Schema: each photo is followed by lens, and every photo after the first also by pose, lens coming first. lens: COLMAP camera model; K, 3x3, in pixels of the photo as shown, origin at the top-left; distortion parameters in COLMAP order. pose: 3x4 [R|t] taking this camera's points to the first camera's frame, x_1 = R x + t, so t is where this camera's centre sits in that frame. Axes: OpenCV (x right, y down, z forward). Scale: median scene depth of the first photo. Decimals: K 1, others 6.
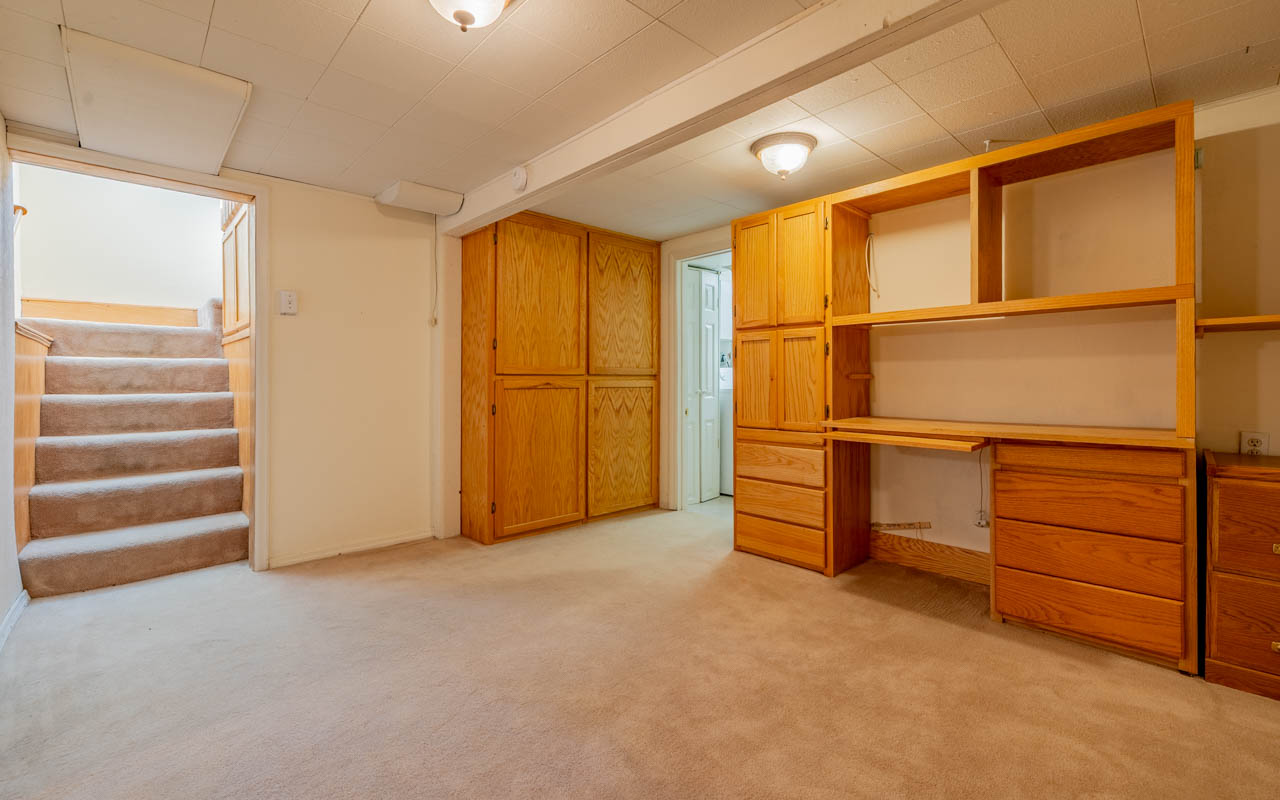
lens RADIAL K [[542.6, 0, 641.8], [0, 542.6, 373.4], [0, 0, 1]] dist [-0.003154, -0.000144]
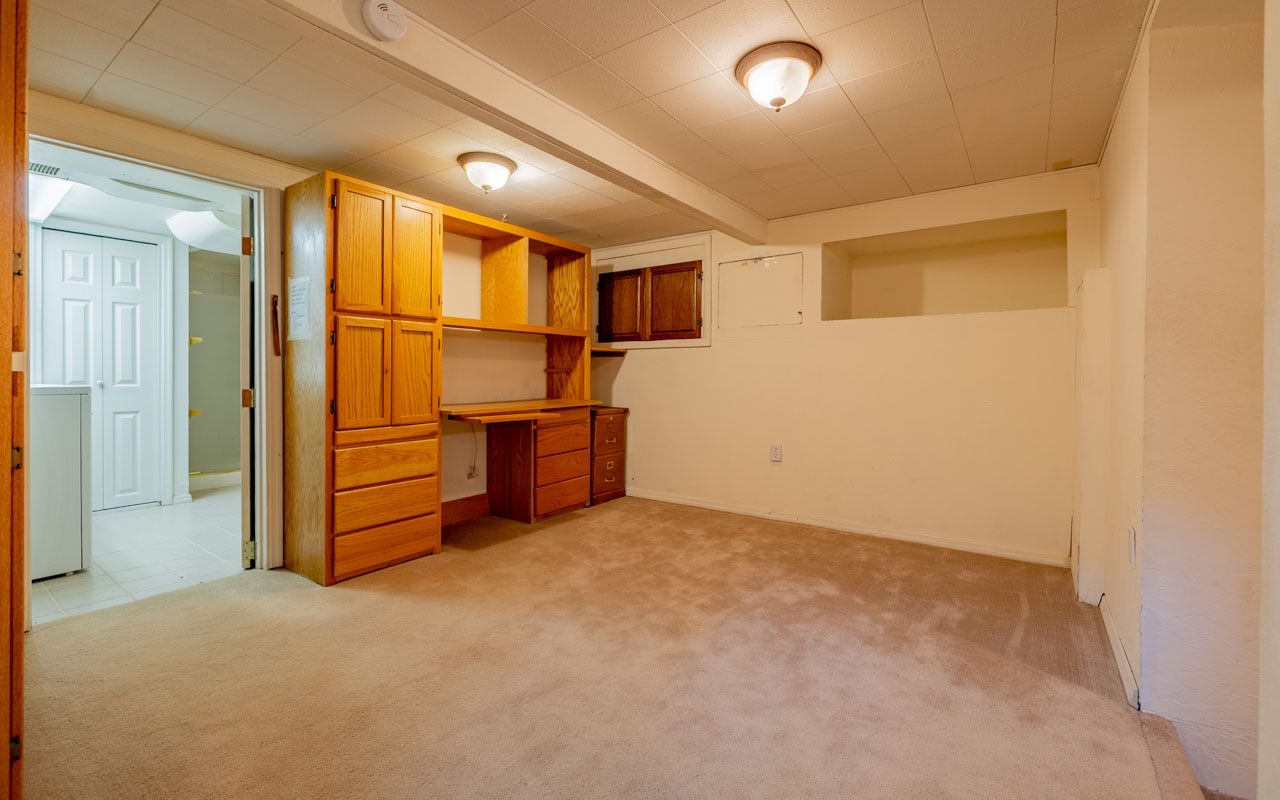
lens RADIAL K [[542.6, 0, 641.8], [0, 542.6, 373.4], [0, 0, 1]] dist [-0.003154, -0.000144]
pose [[-0.196054, 0.002650, 0.980589, -0.890871], [-0.018532, 0.999808, -0.006407, 0.013042], [-0.980418, -0.019428, -0.195968, 0.897890]]
